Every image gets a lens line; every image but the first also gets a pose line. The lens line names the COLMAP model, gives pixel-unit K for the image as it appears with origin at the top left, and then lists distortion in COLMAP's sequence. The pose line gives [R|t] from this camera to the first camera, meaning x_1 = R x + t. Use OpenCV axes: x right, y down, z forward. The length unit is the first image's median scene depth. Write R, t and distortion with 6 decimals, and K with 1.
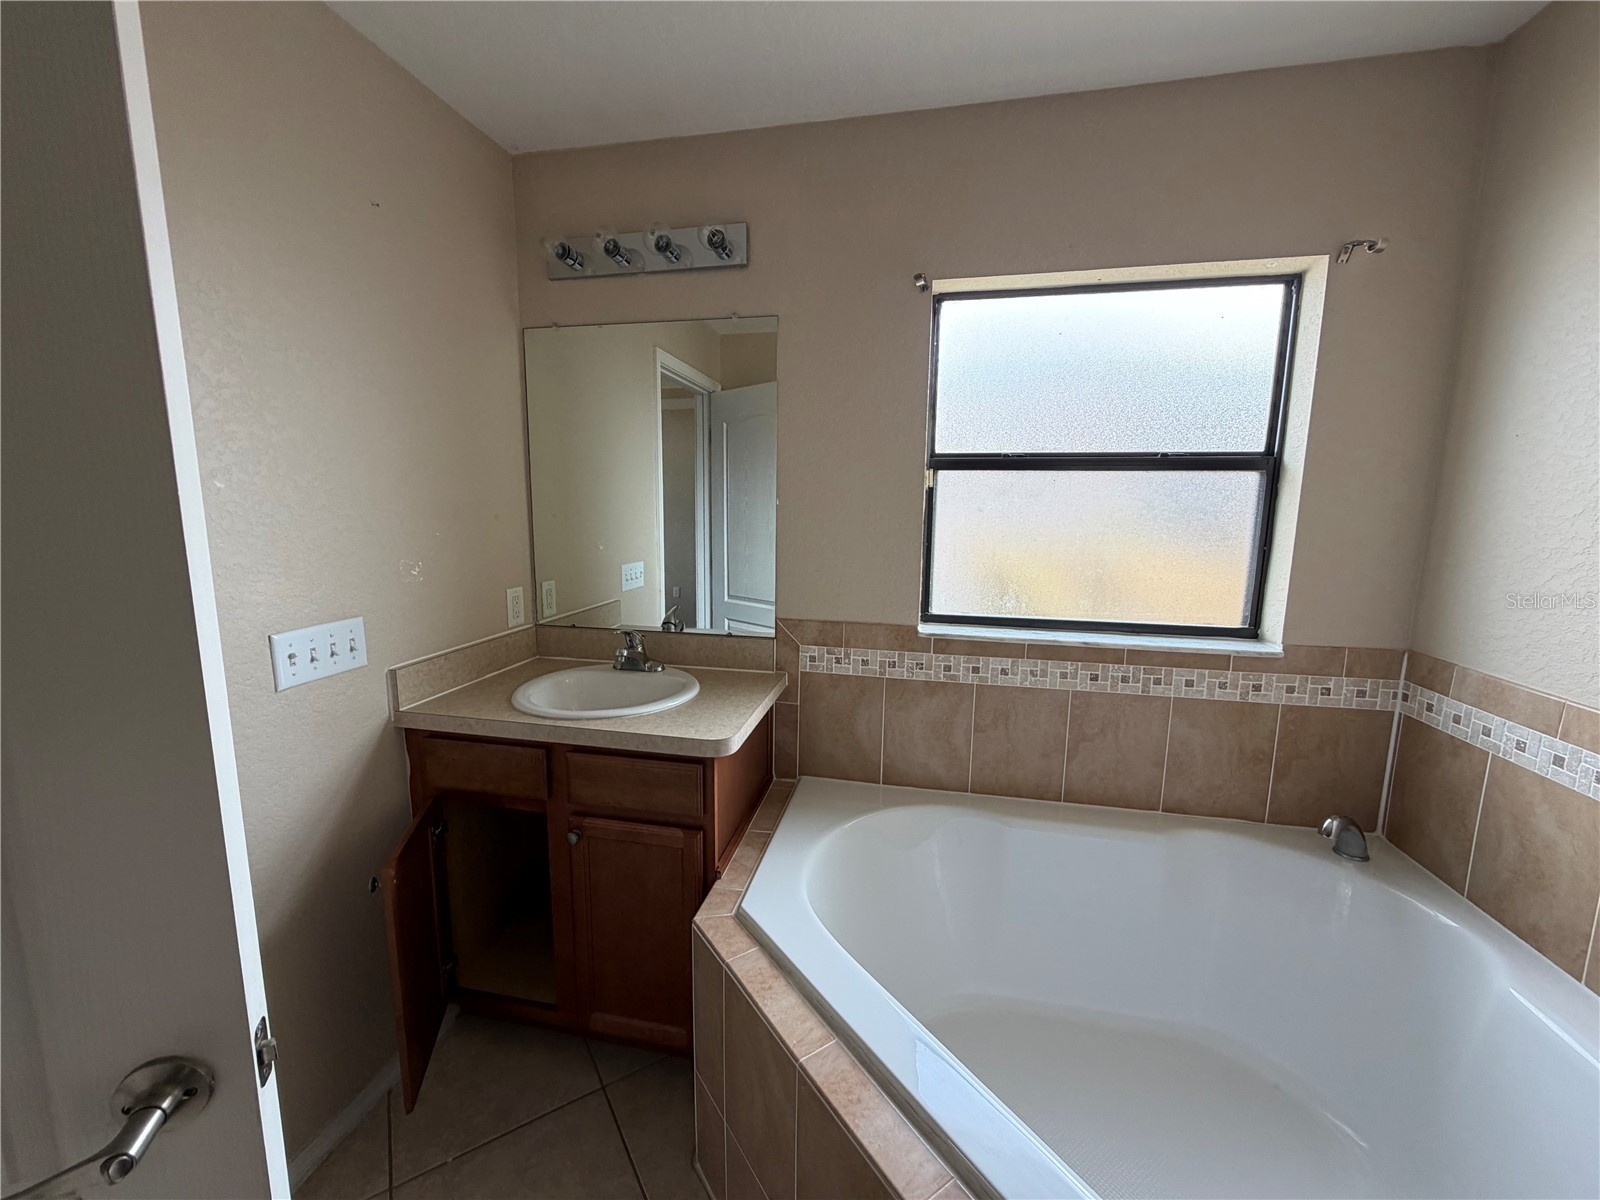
lens RADIAL K [[631.9, 0, 798.0], [0, 631.9, 593.6], [0, 0, 1]] dist [-0.002143, -0.000227]
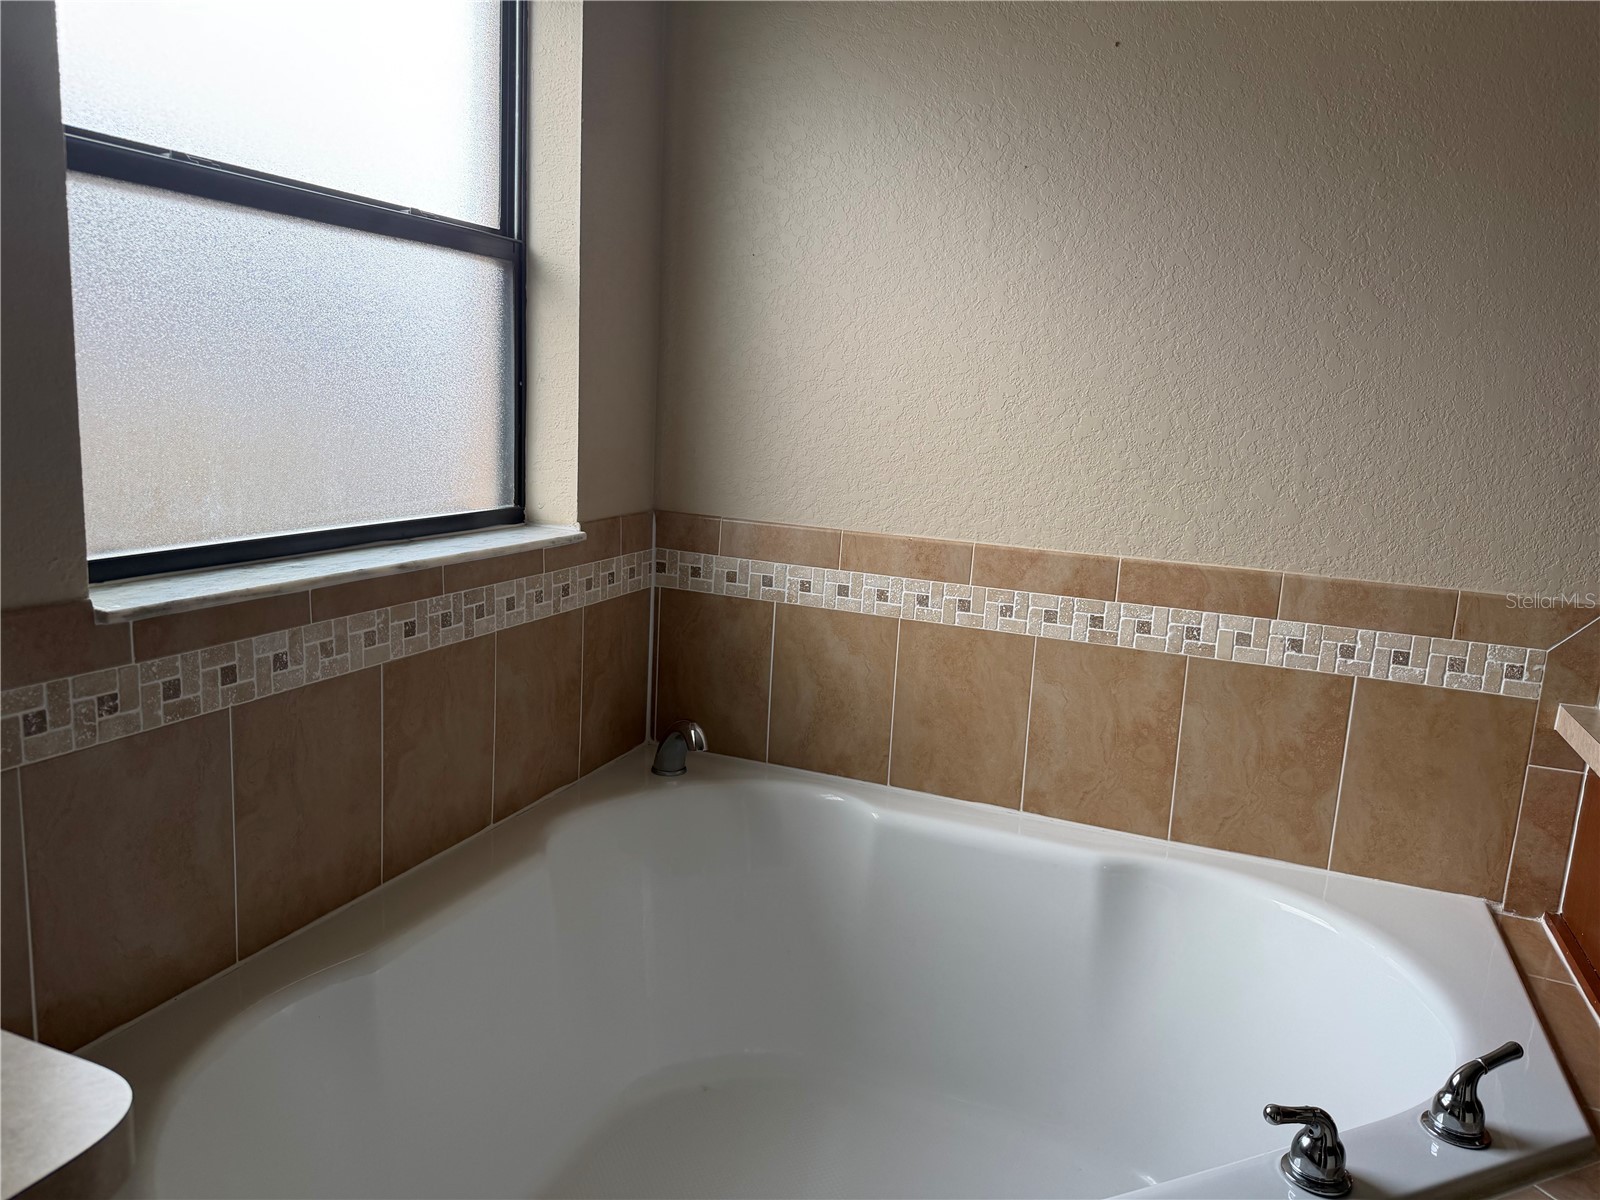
lens RADIAL K [[1128.1, 0, 804.7], [0, 1128.1, 593.5], [0, 0, 1]] dist [0.075063, 0.000501]
pose [[0.160738, -0.175799, 0.971215, -0.440168], [0.086883, 0.982710, 0.163500, -0.026303], [-0.983166, 0.058101, 0.173232, 0.556918]]
